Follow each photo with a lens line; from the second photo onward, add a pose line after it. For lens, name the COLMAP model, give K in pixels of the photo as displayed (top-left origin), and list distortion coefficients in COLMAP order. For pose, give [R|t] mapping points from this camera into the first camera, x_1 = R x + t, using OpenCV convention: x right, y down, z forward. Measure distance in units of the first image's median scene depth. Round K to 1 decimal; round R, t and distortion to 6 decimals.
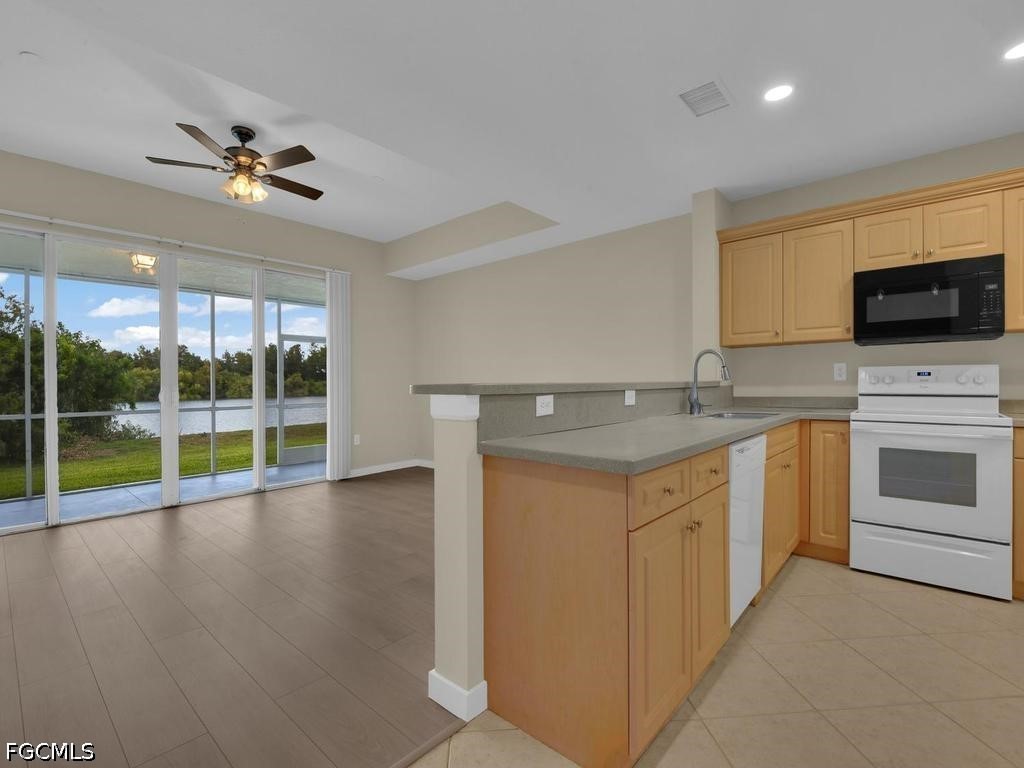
lens RADIAL K [[466.3, 0, 516.4], [0, 466.3, 383.8], [0, 0, 1]] dist [-0.004112, -0.002488]
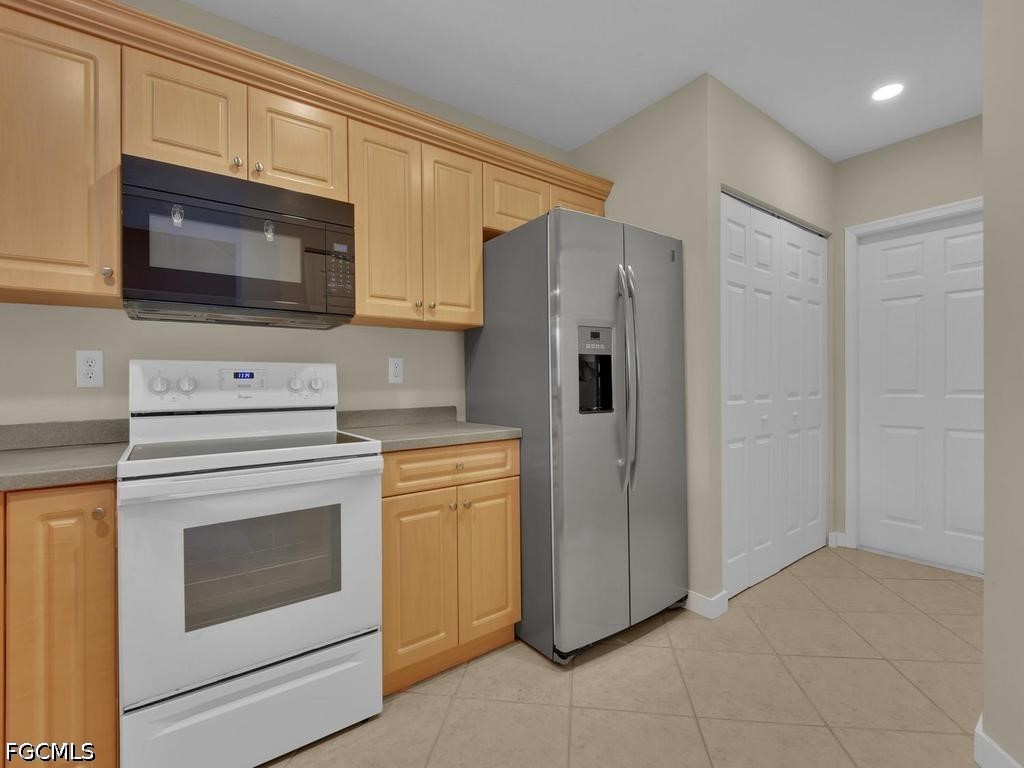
lens RADIAL K [[466.3, 0, 512.9], [0, 466.3, 384.1], [0, 0, 1]] dist [-0.004112, -0.002488]
pose [[0.210224, -0.003317, 0.977648, 0.334868], [0.004265, 0.999988, 0.002476, -0.008982], [-0.977644, 0.003649, 0.210236, 0.492344]]
